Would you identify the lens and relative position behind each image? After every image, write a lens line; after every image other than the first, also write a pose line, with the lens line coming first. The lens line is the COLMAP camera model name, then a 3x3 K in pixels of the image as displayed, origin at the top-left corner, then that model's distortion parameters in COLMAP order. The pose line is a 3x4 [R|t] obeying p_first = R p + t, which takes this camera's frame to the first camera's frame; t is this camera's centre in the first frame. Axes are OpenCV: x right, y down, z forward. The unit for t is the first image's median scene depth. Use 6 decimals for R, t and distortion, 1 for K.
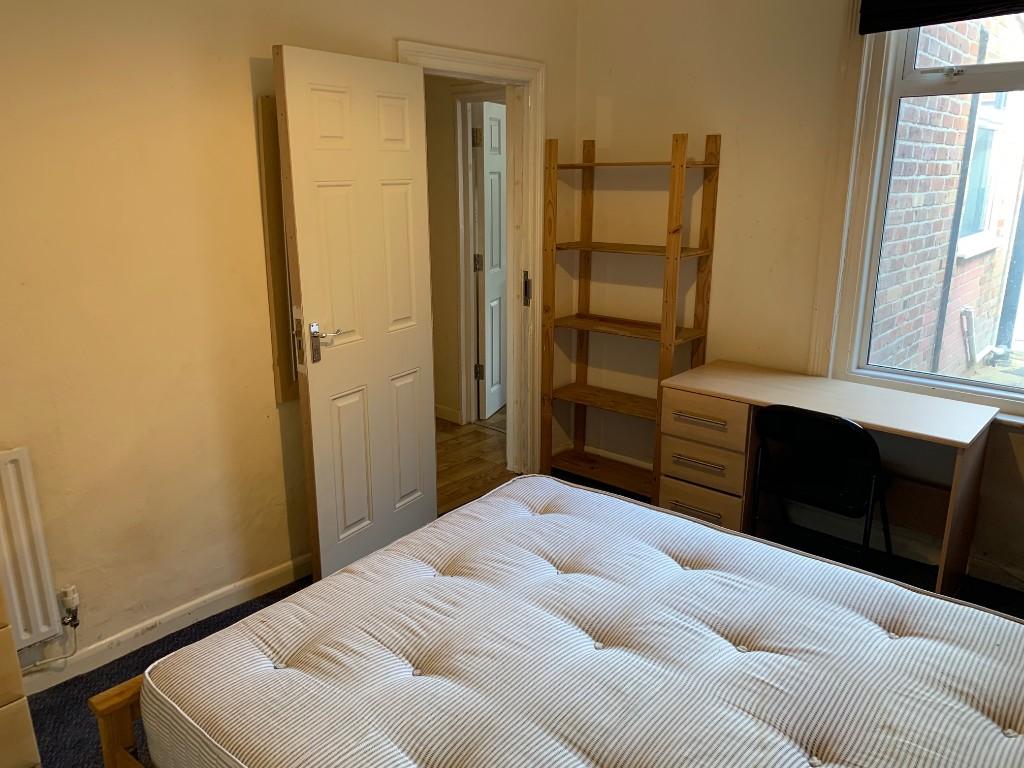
lens RADIAL K [[782.6, 0, 513.4], [0, 782.6, 368.6], [0, 0, 1]] dist [0.070627, -0.076522]
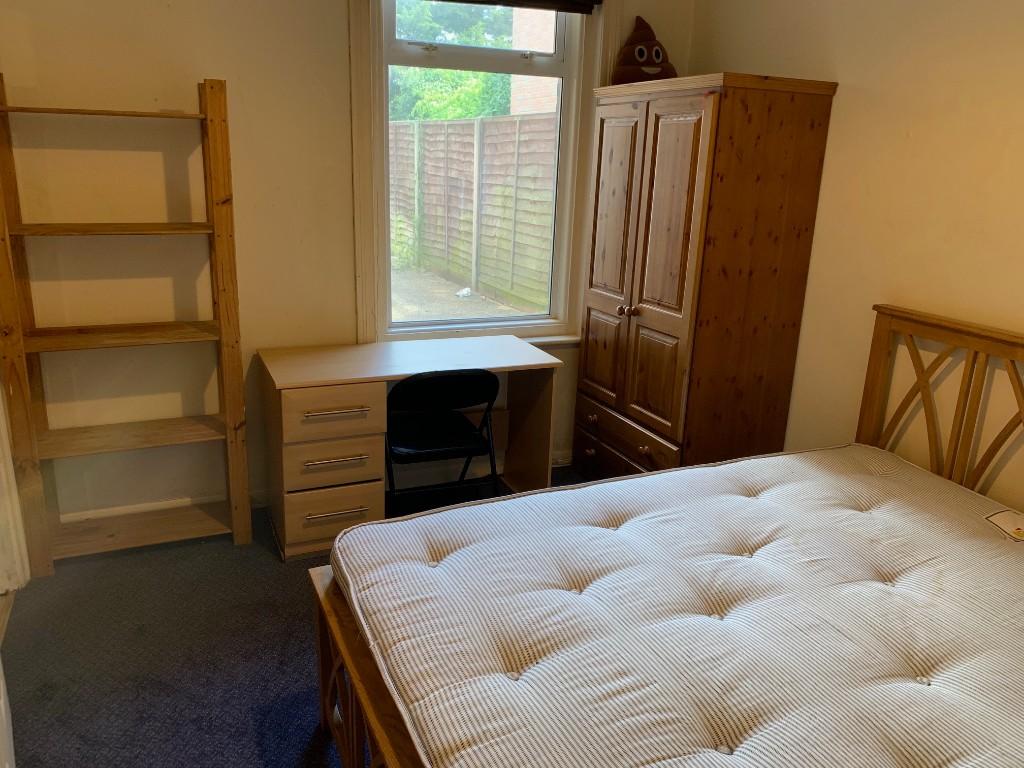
lens RADIAL K [[782.6, 0, 513.4], [0, 782.6, 368.6], [0, 0, 1]] dist [0.070627, -0.076522]
pose [[0.423705, -0.230590, 0.875958, -0.454477], [0.189794, 0.968188, 0.163064, -0.093202], [-0.885693, 0.097160, 0.453991, 0.421623]]
